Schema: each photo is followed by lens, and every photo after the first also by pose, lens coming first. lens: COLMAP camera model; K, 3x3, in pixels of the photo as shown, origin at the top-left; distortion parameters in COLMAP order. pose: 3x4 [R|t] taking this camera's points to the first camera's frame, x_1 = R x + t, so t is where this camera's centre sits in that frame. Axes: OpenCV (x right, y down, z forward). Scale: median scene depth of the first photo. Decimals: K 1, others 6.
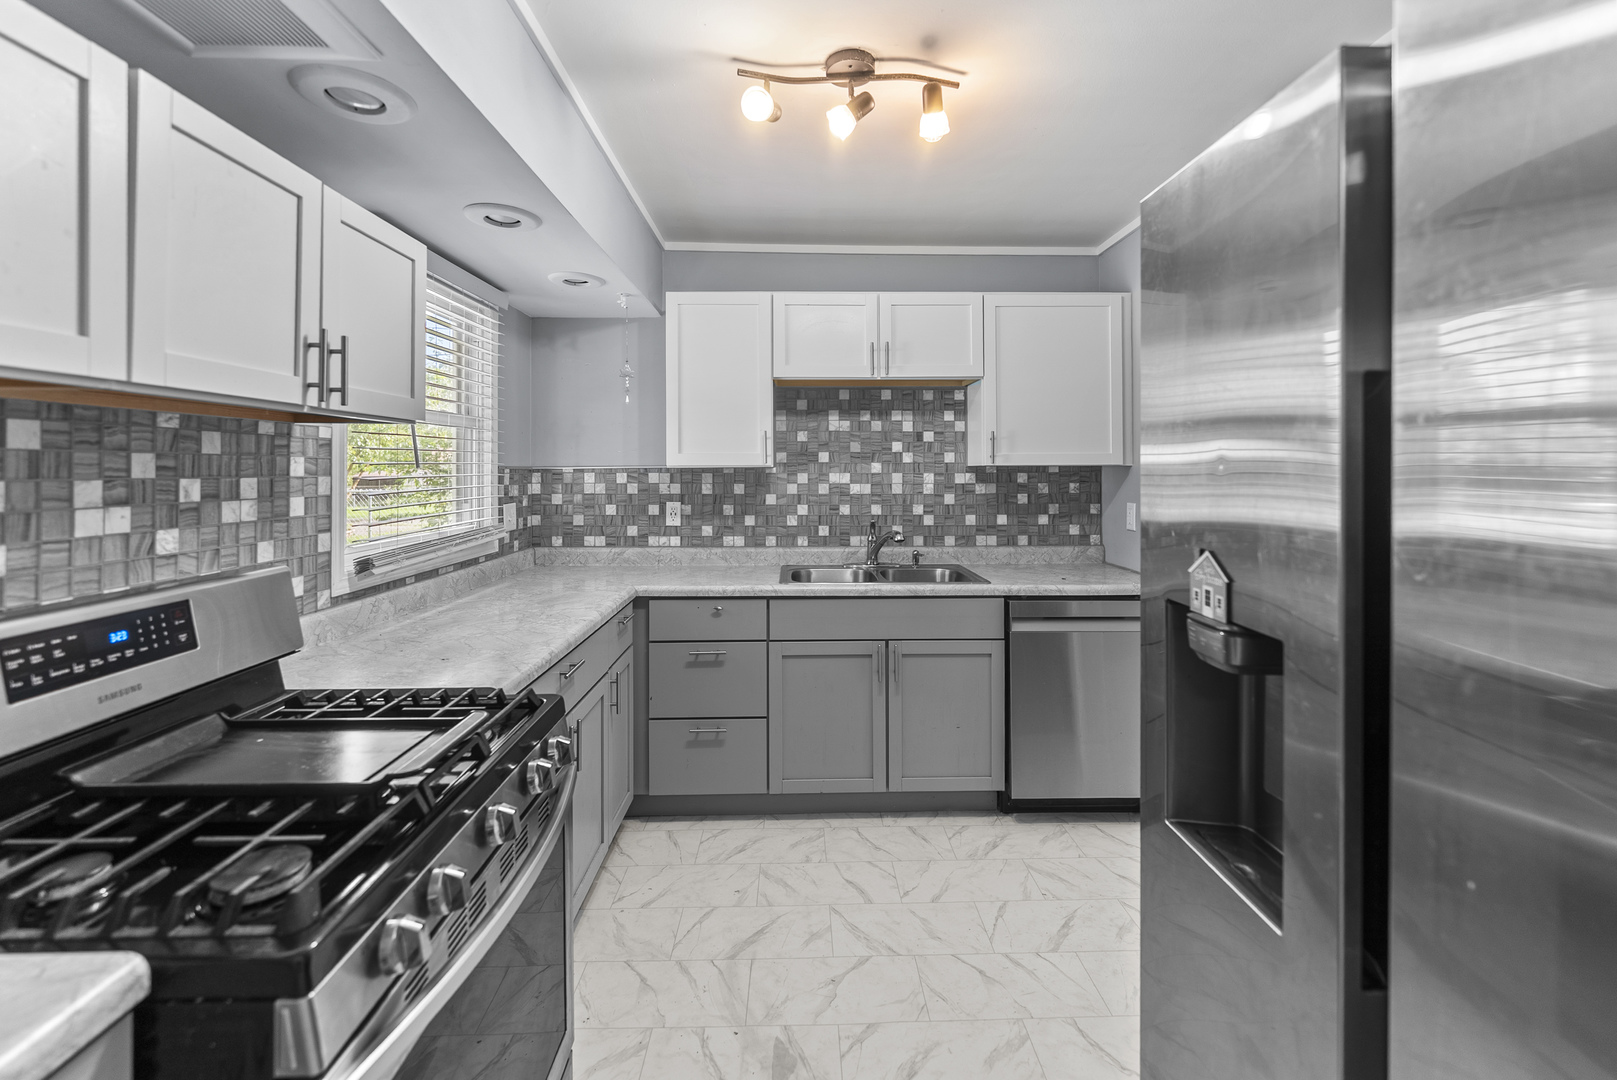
lens RADIAL K [[684.2, 0, 807.2], [0, 684.2, 472.1], [0, 0, 1]] dist [-0.000059, -0.000006]
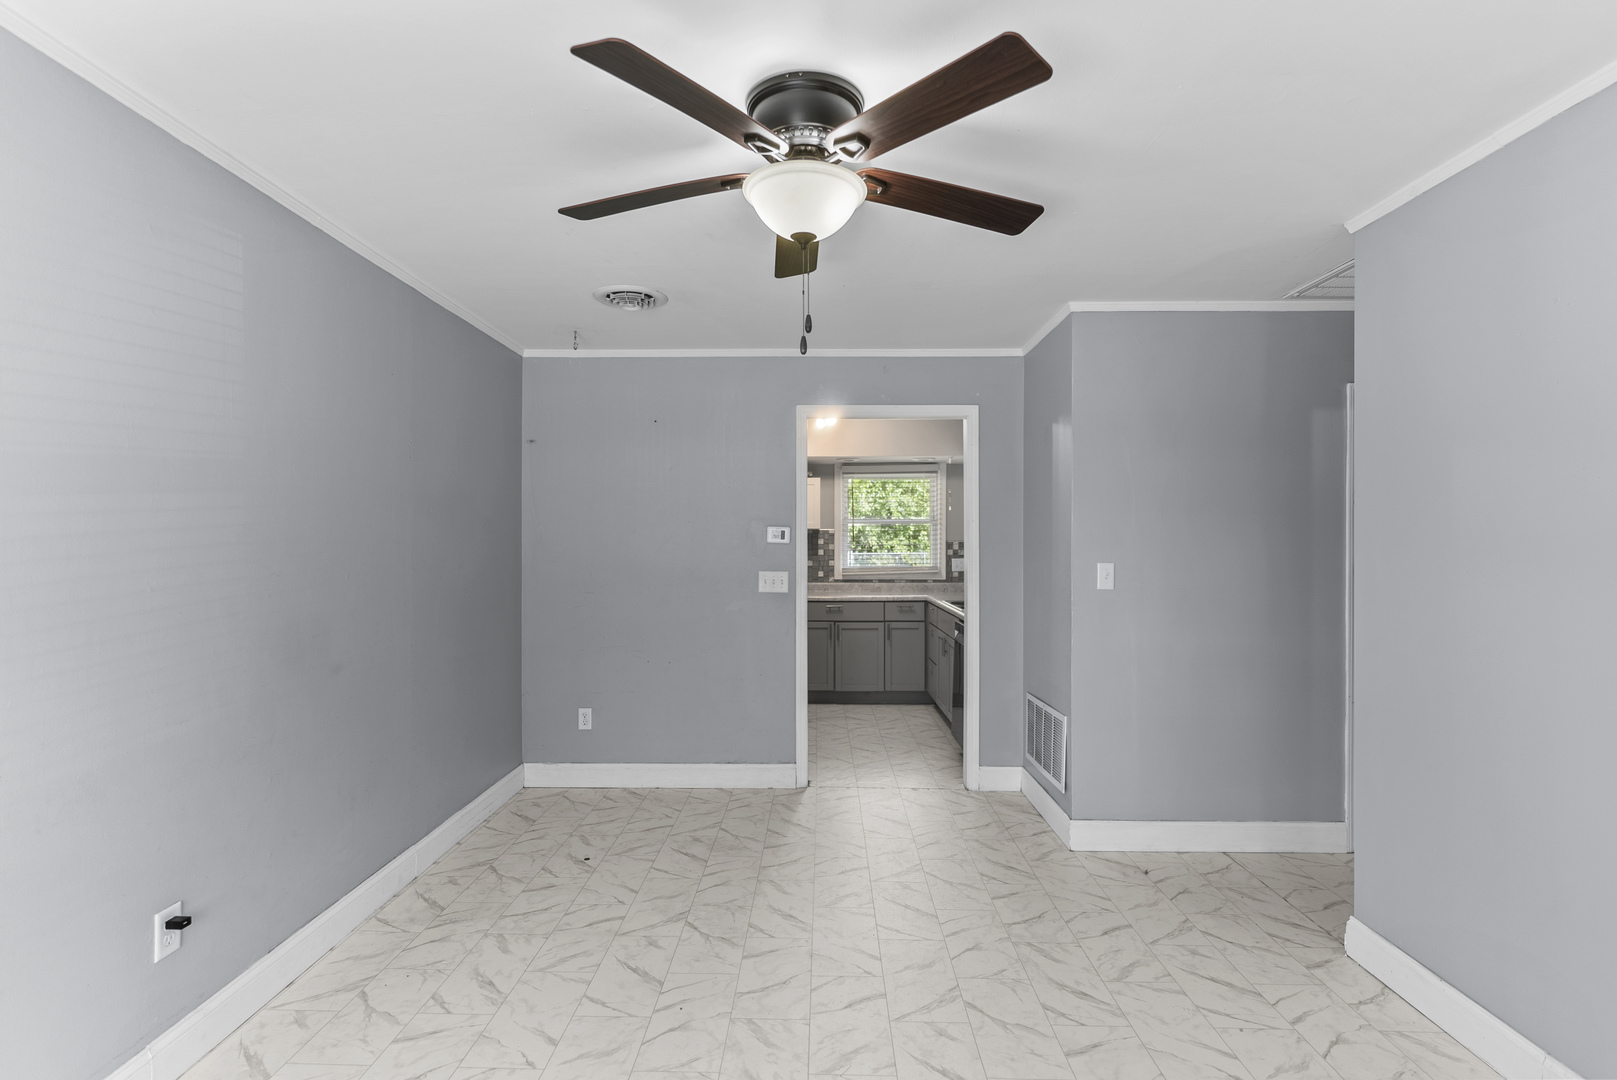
lens RADIAL K [[787.3, 0, 808.5], [0, 787.3, 540.0], [0, 0, 1]] dist [-0.000207, -0.000311]
pose [[-0.036277, -0.001497, -0.999341, 2.608633], [-0.005165, 0.999986, -0.001311, -0.007433], [0.999328, 0.005114, -0.036284, 0.810106]]
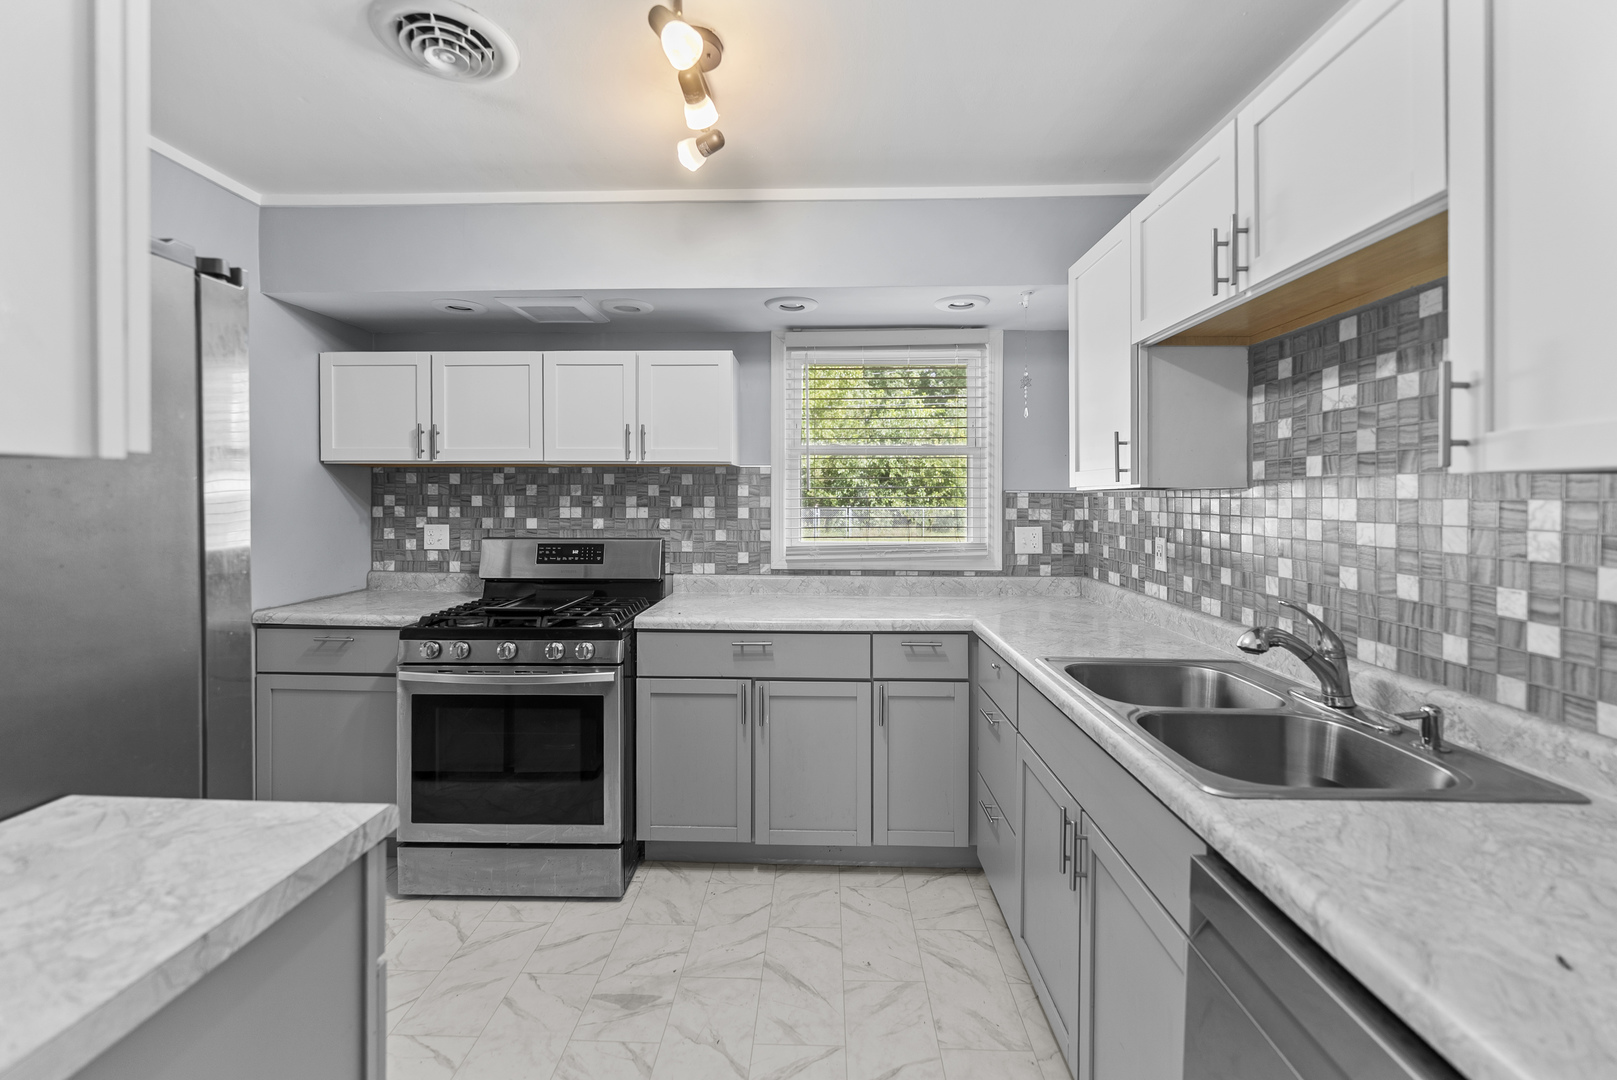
lens RADIAL K [[674.7, 0, 812.7], [0, 674.7, 508.8], [0, 0, 1]] dist [0.001118, -0.000162]
pose [[-0.045199, 0.018440, -0.998808, 0.751577], [-0.008043, 0.999790, 0.018822, 0.003588], [0.998946, 0.008884, -0.045041, 0.939233]]
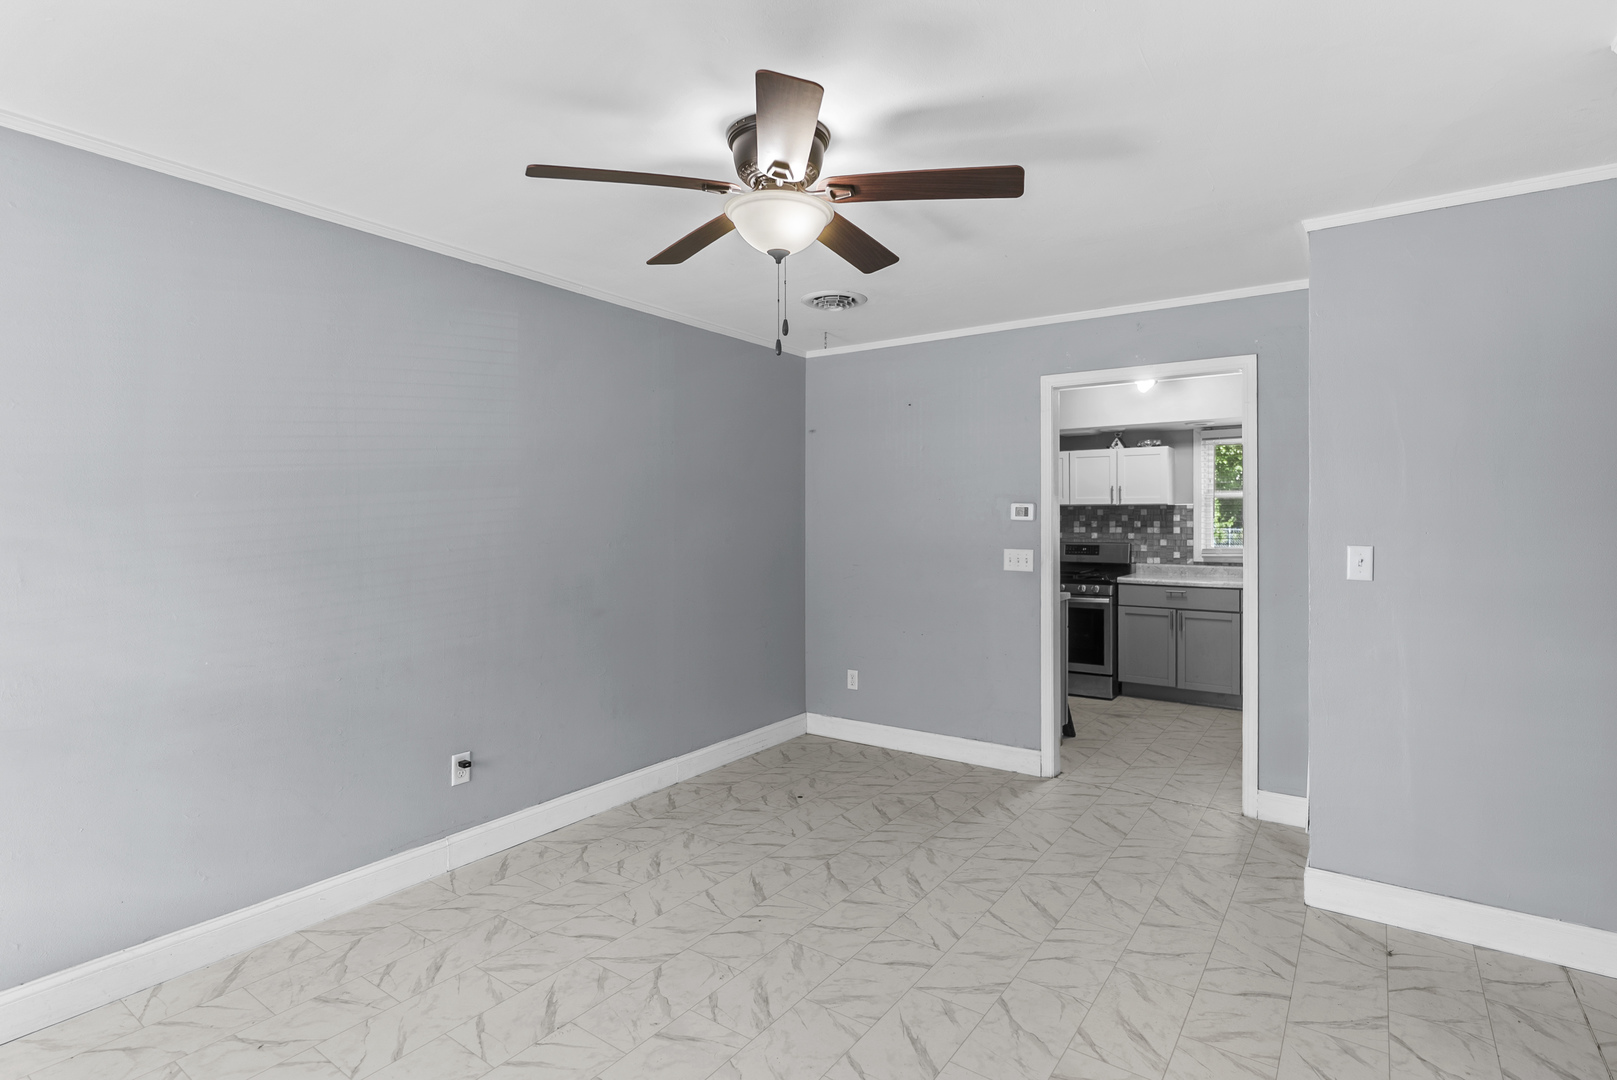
lens RADIAL K [[811.6, 0, 804.3], [0, 811.6, 511.6], [0, 0, 1]] dist [-0.000207, 0.000107]
pose [[-0.595689, -0.005000, -0.803199, 2.541220], [-0.002145, 0.999987, -0.004633, -0.012544], [0.803212, -0.001037, -0.595692, 1.398464]]
